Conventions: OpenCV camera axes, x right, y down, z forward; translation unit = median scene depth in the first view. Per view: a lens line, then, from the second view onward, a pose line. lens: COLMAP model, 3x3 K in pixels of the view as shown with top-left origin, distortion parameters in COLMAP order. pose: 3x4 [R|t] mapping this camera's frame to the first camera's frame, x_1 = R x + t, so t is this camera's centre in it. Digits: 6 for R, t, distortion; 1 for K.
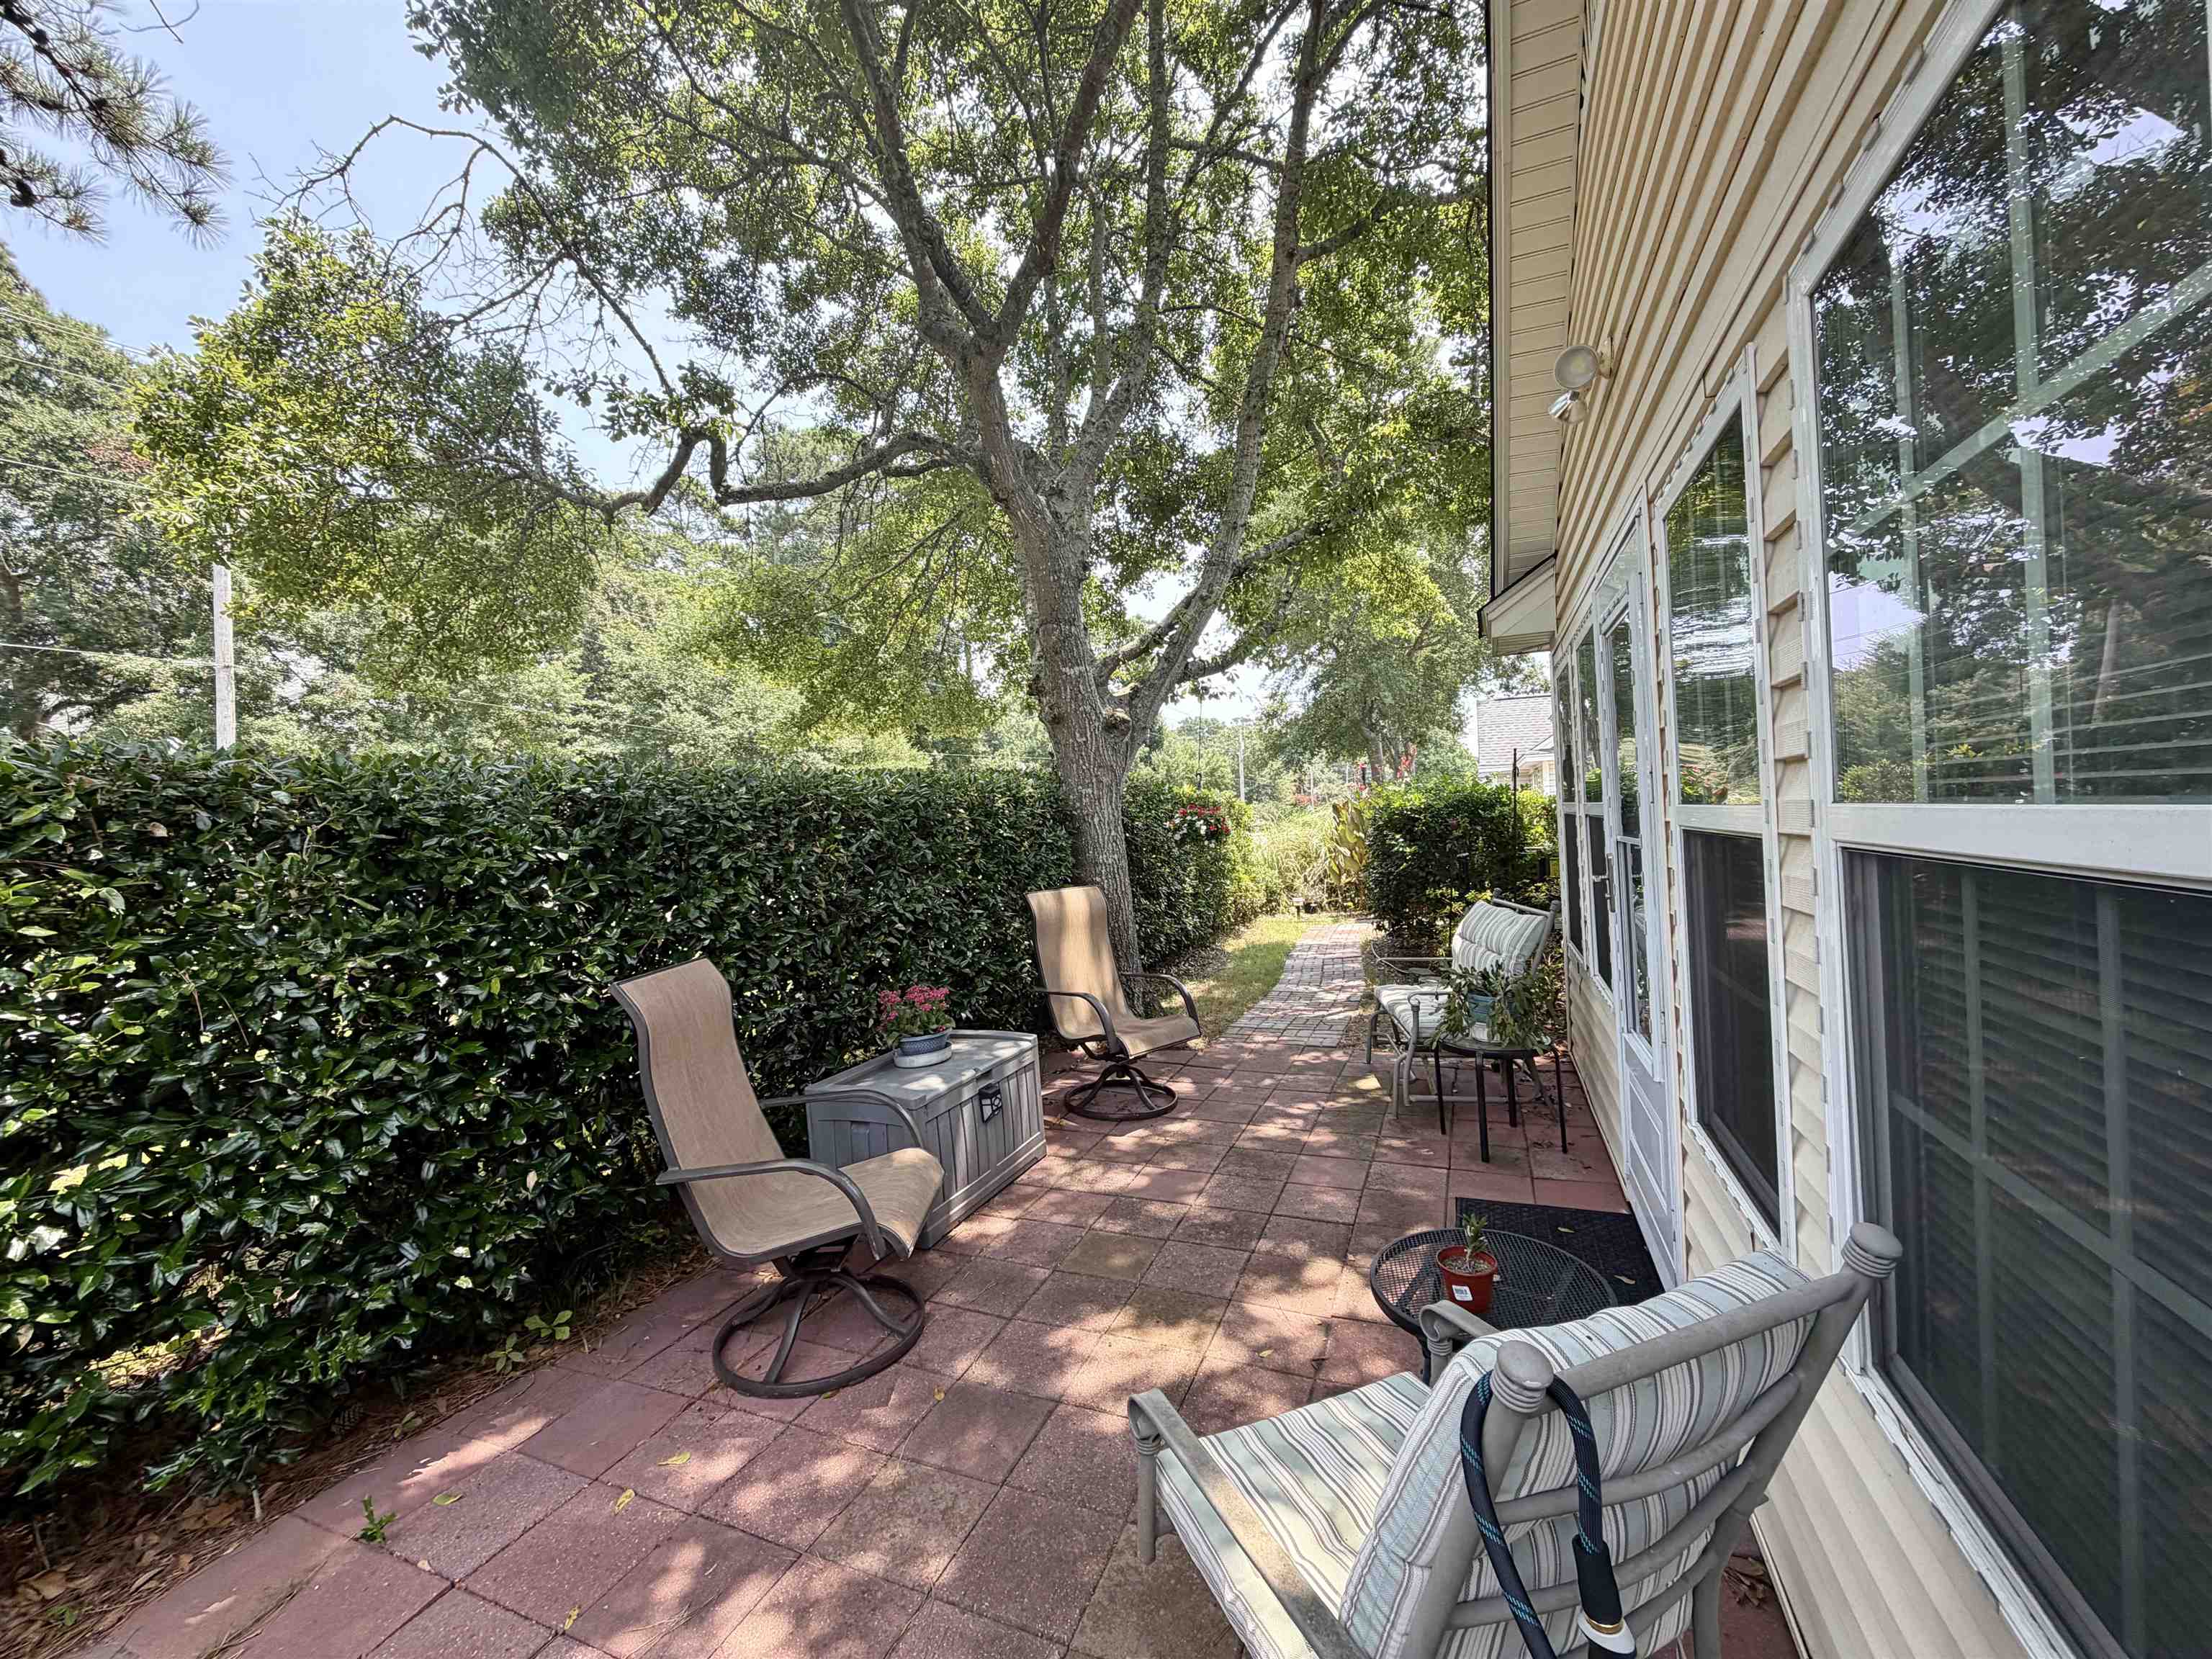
lens RADIAL K [[877.8, 0, 1101.9], [0, 877.8, 833.1], [0, 0, 1]] dist [0.001566, -0.000702]
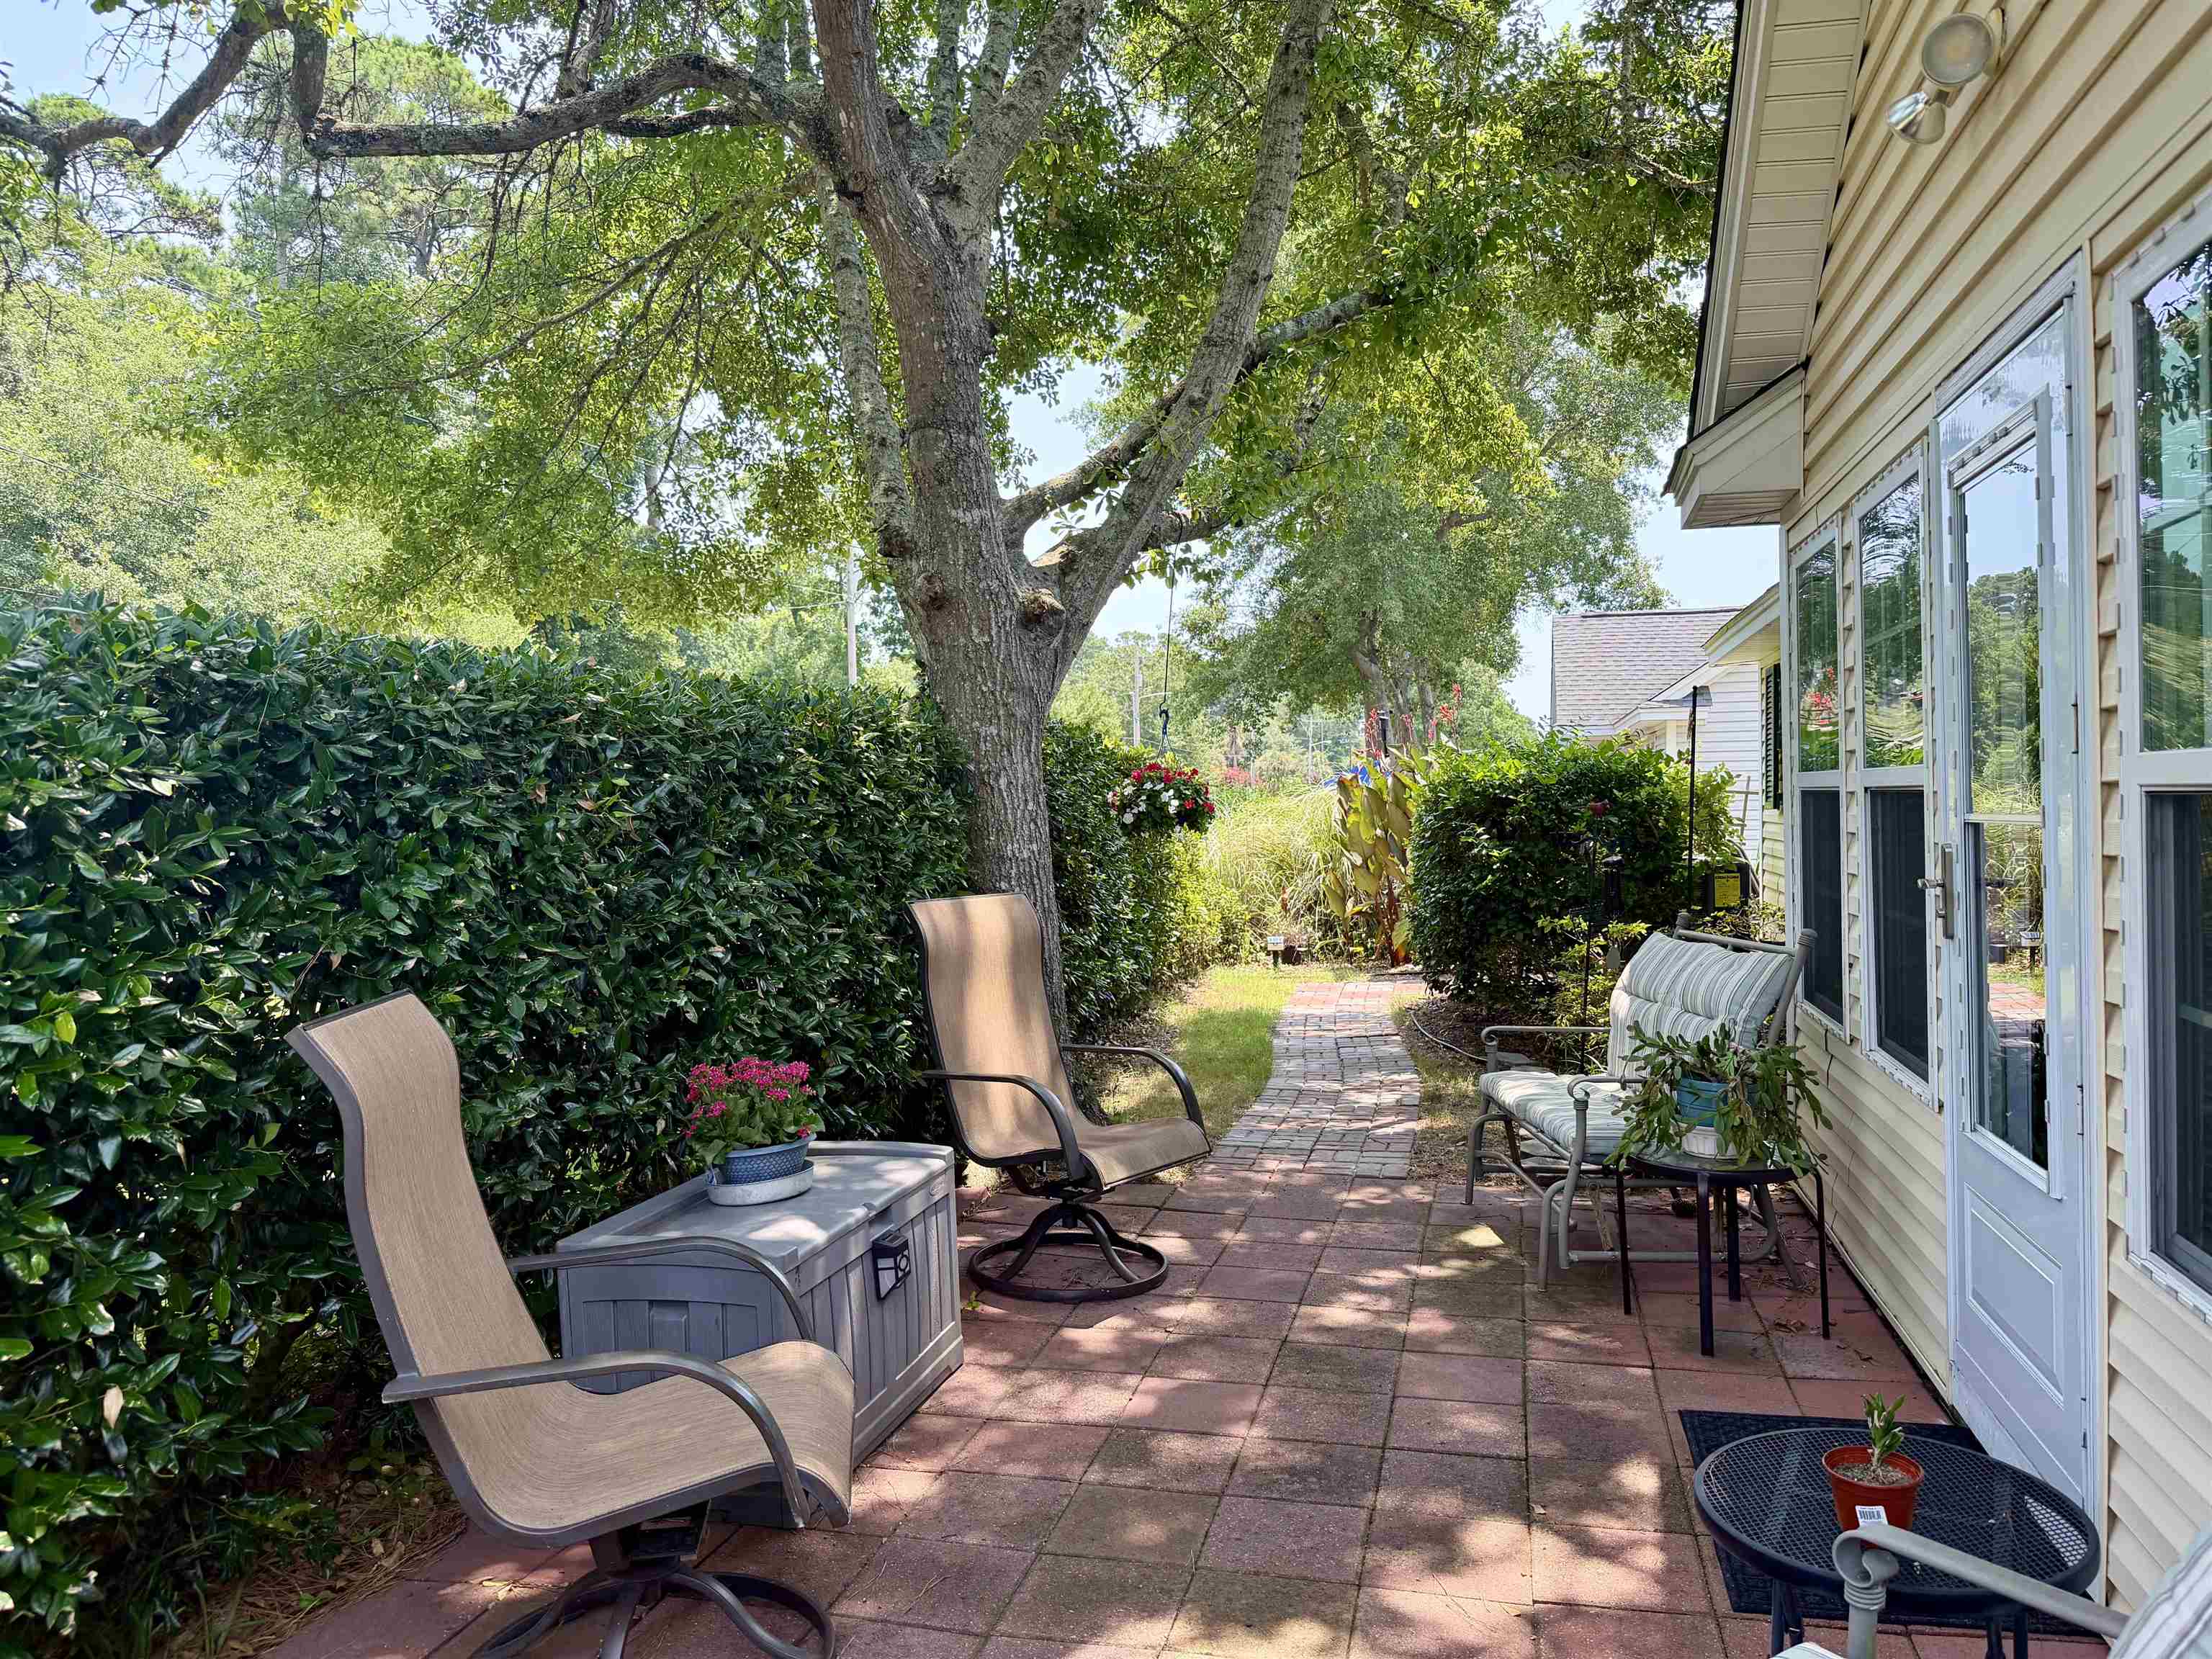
lens RADIAL K [[1547.3, 0, 1106.0], [0, 1547.3, 829.5], [0, 0, 1]] dist [0.122488, -0.183052]
pose [[0.988022, 0.028057, 0.151742, -0.125843], [-0.027894, 0.999606, -0.003203, 0.023967], [-0.151772, -0.001068, 0.988415, -0.004651]]
